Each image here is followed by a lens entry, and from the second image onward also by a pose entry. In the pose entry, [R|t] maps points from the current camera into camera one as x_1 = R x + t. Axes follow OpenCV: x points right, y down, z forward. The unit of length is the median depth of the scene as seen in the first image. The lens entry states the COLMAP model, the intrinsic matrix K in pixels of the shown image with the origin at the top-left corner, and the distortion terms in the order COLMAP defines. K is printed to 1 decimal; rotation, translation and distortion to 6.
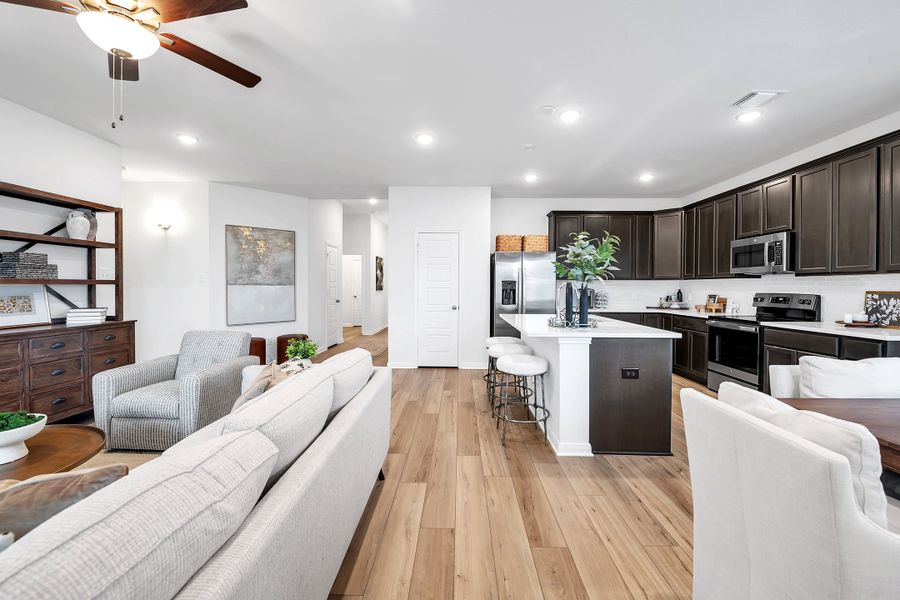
lens RADIAL K [[360.7, 0, 454.4], [0, 360.7, 289.9], [0, 0, 1]] dist [-0.007436, -0.002861]
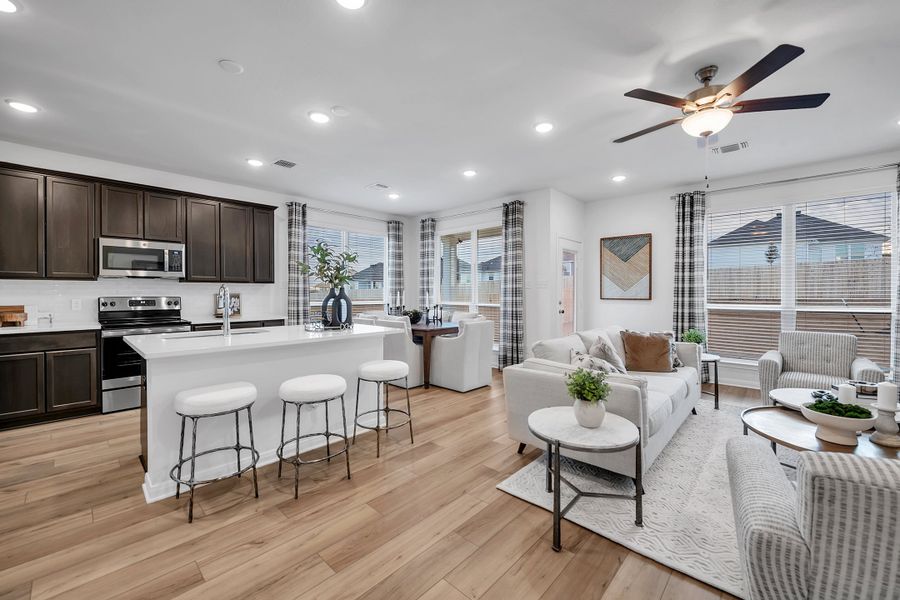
lens RADIAL K [[360.7, 0, 455.7], [0, 360.7, 292.9], [0, 0, 1]] dist [-0.007436, -0.002861]
pose [[-0.745000, -0.005832, 0.667039, -0.503664], [0.002150, 0.999936, 0.011144, -0.011536], [-0.667061, 0.009736, -0.744939, 1.219261]]
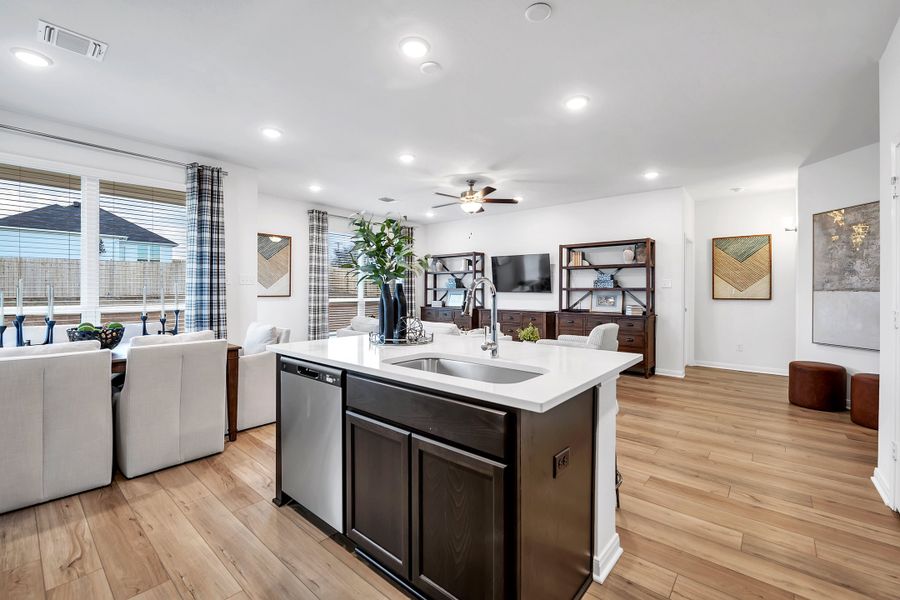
lens RADIAL K [[380.1, 0, 453.7], [0, 380.1, 290.3], [0, 0, 1]] dist [-0.006384, -0.000266]
pose [[-0.633785, -0.008585, -0.773462, 0.693927], [-0.014867, 0.999889, 0.001085, -0.006129], [0.773366, 0.012187, -0.633842, 1.263101]]
